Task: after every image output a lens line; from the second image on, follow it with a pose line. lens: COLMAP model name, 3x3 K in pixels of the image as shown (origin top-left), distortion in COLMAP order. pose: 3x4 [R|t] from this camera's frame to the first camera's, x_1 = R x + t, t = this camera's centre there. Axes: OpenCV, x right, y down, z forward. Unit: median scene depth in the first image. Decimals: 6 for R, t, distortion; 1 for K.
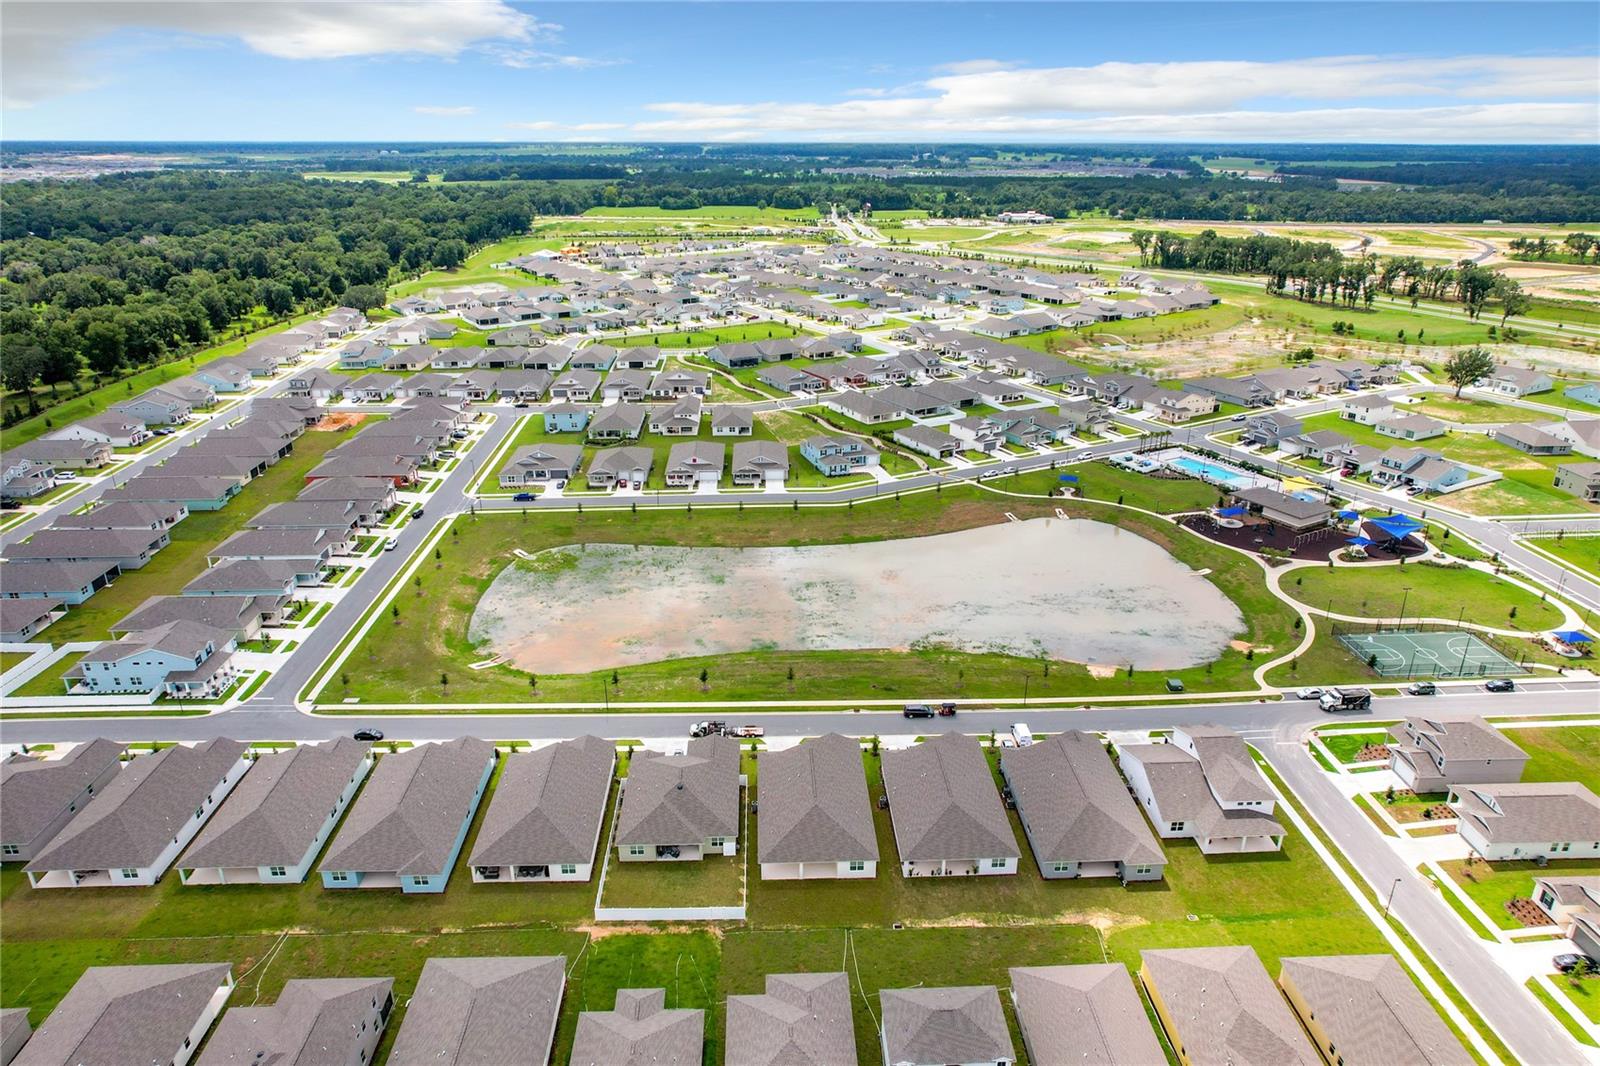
lens RADIAL K [[1032.1, 0, 804.9], [0, 1032.1, 535.4], [0, 0, 1]] dist [-0.073805, 0.065949]
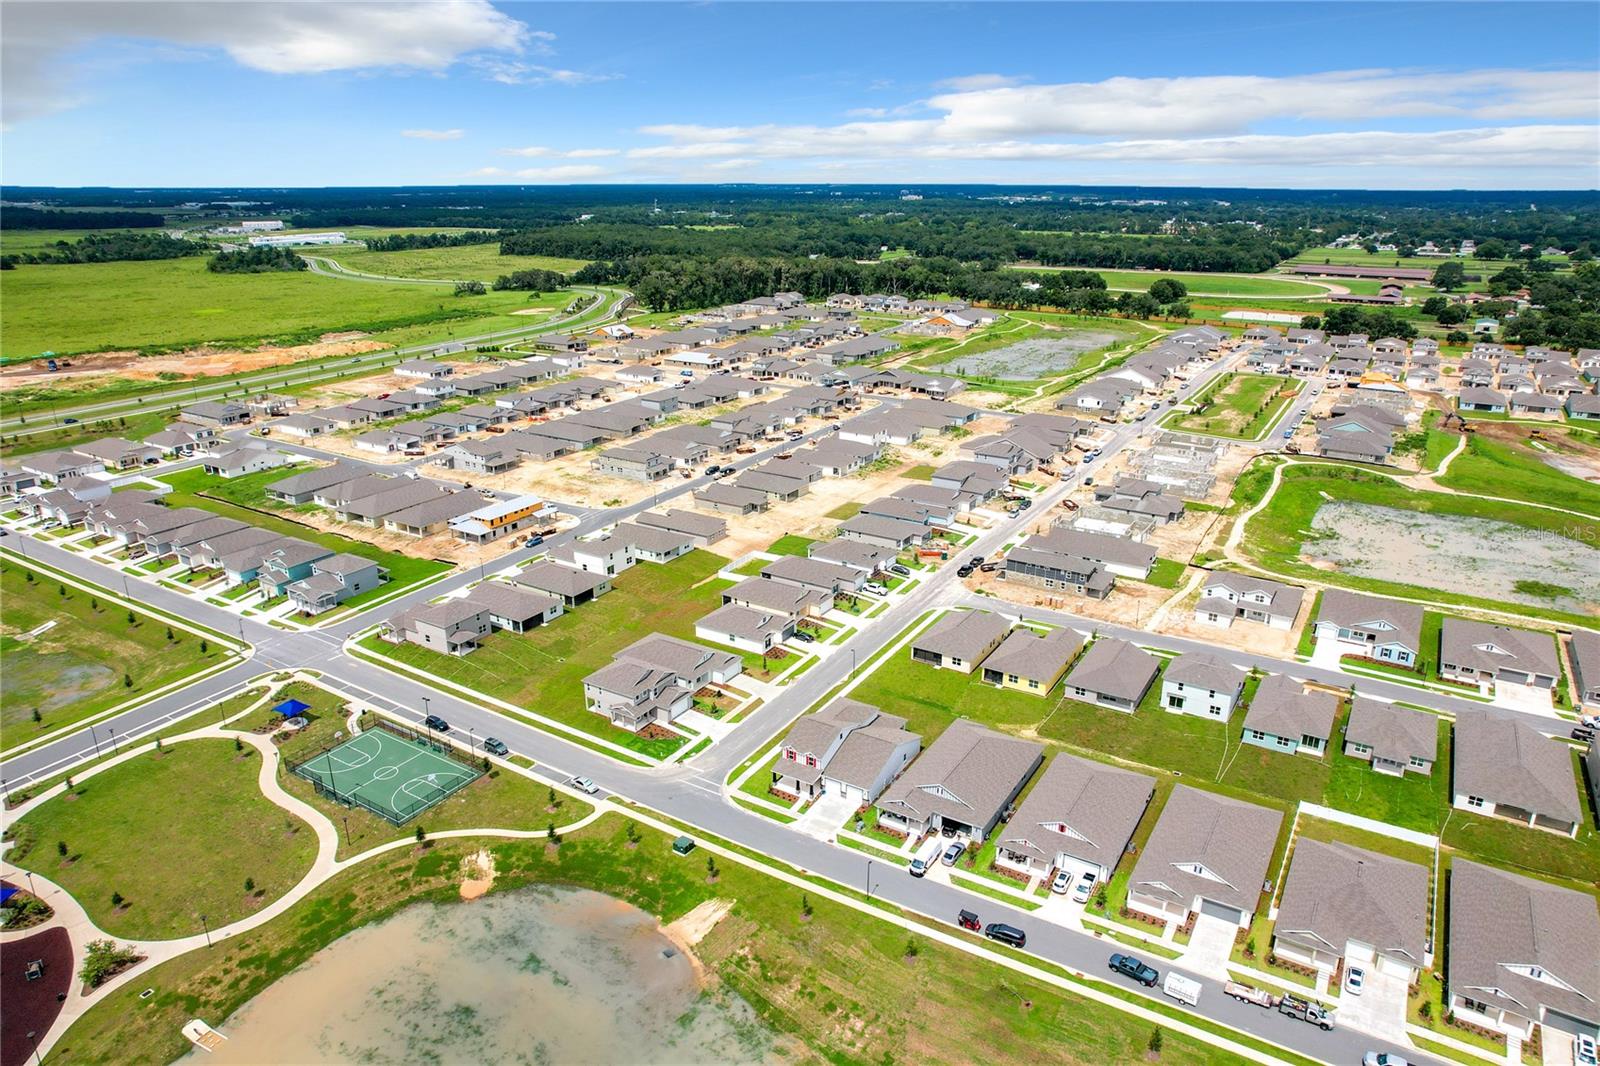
lens RADIAL K [[1032.1, 0, 804.9], [0, 1032.1, 535.4], [0, 0, 1]] dist [-0.073805, 0.065949]
pose [[-0.827268, -0.185974, 0.530133, -0.067018], [0.203899, 0.779891, 0.591773, -0.321278], [-0.523501, 0.597648, -0.607259, 0.816580]]
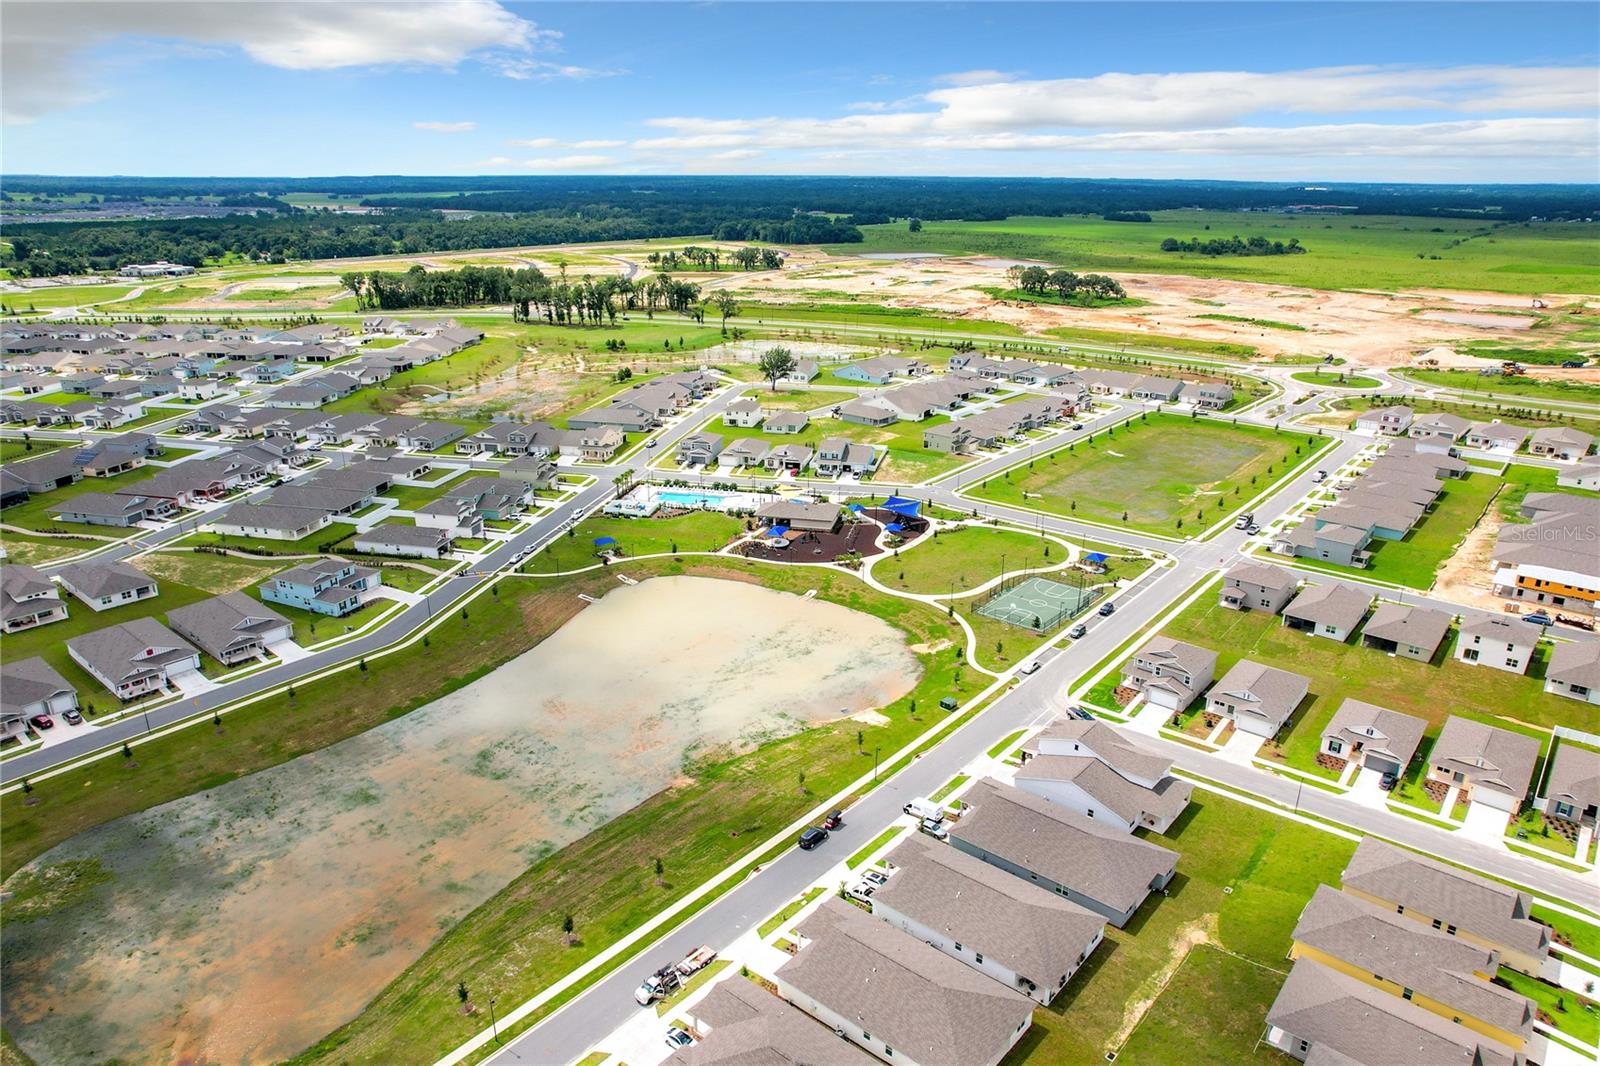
lens RADIAL K [[1033.6, 0, 796.9], [0, 1033.6, 560.4], [0, 0, 1]] dist [-0.076532, 0.064152]
pose [[0.677766, -0.258770, 0.688238, -0.257672], [0.264438, 0.959180, 0.100227, -0.083681], [-0.686080, 0.114065, 0.718529, 0.220414]]
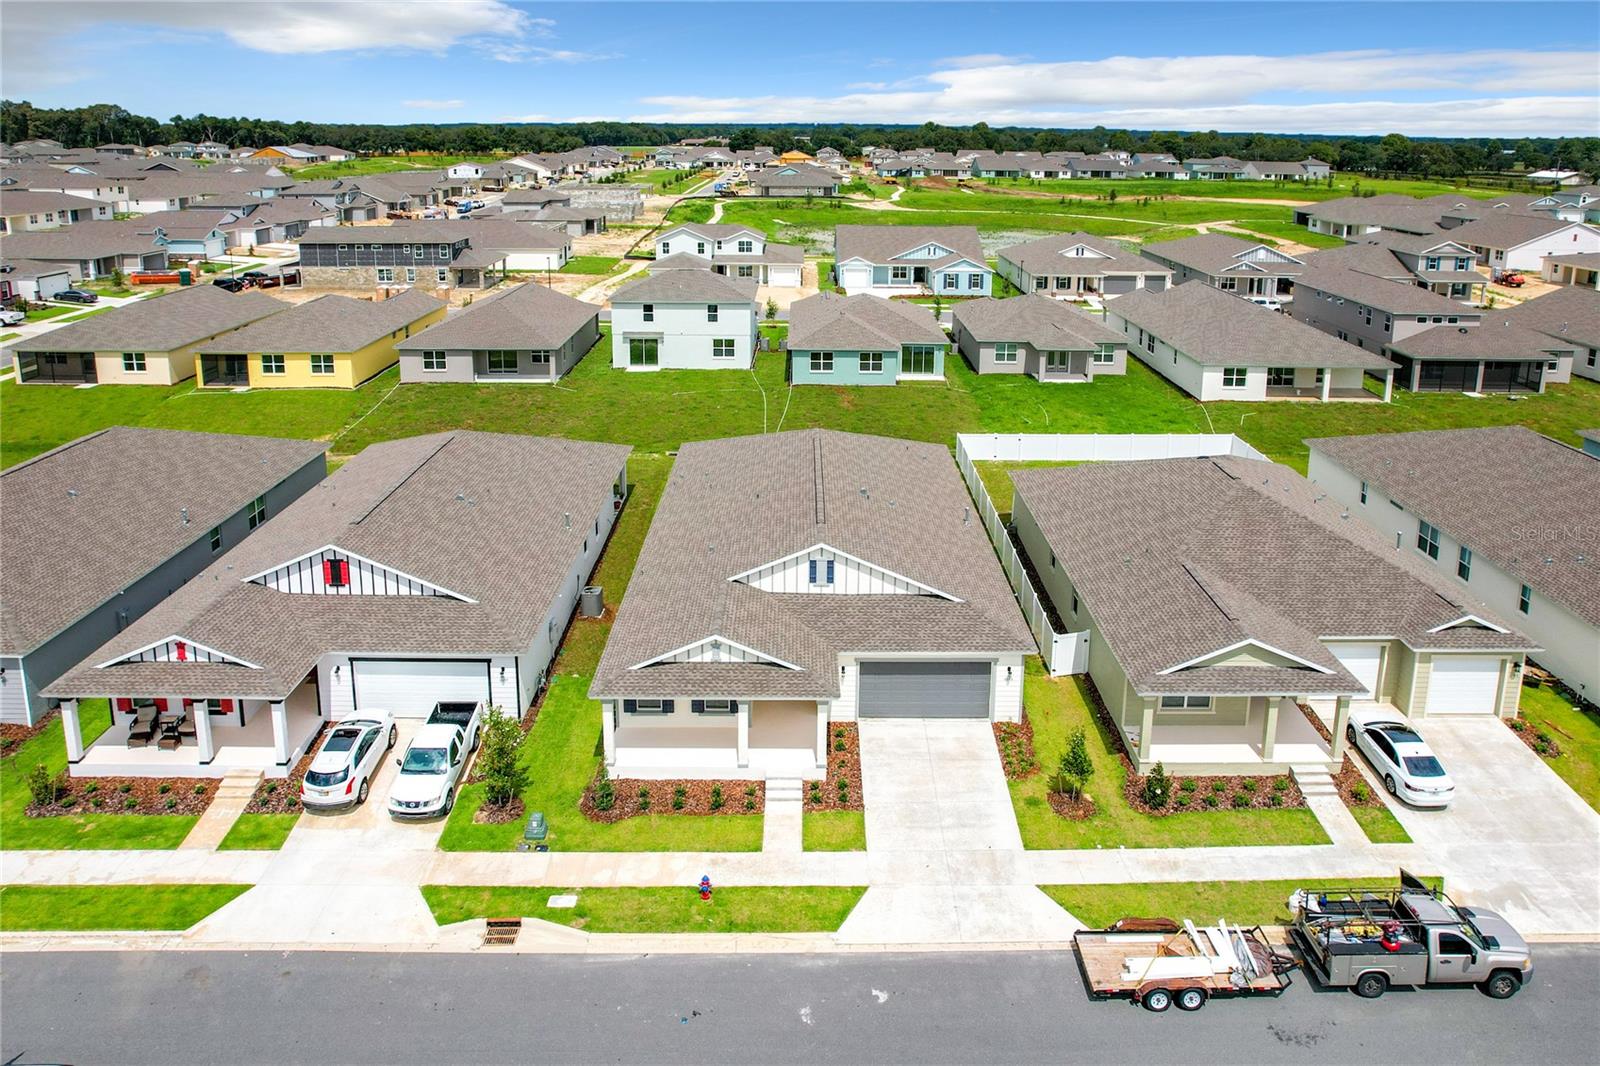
lens RADIAL K [[1056.8, 0, 791.2], [0, 1056.8, 432.2], [0, 0, 1]] dist [-0.059263, 0.063175]
pose [[-0.998433, -0.021241, 0.051765, -0.000137], [0.014836, 0.791533, 0.610946, 0.012196], [-0.053951, 0.610757, -0.789978, 0.628061]]
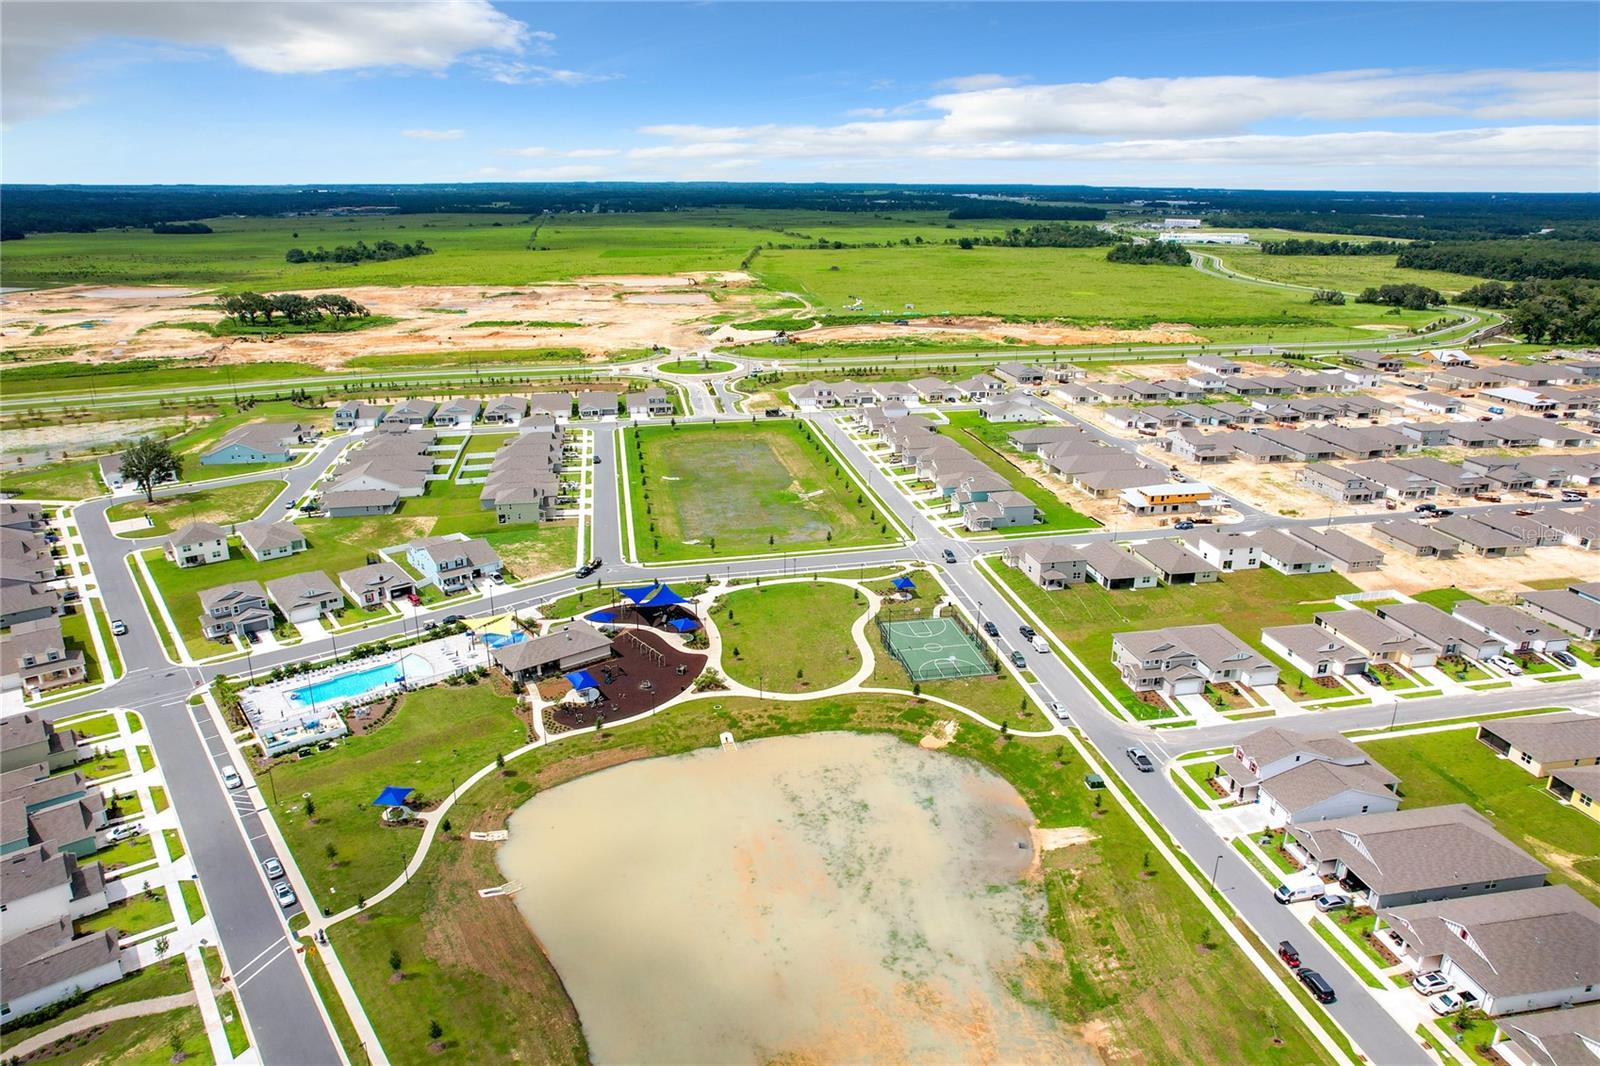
lens RADIAL K [[1032.1, 0, 804.9], [0, 1032.1, 535.4], [0, 0, 1]] dist [-0.073805, 0.065949]
pose [[-0.141603, -0.326513, 0.934525, -0.237542], [0.357289, 0.863547, 0.355852, -0.286461], [-0.923197, 0.384285, -0.005621, 0.728409]]
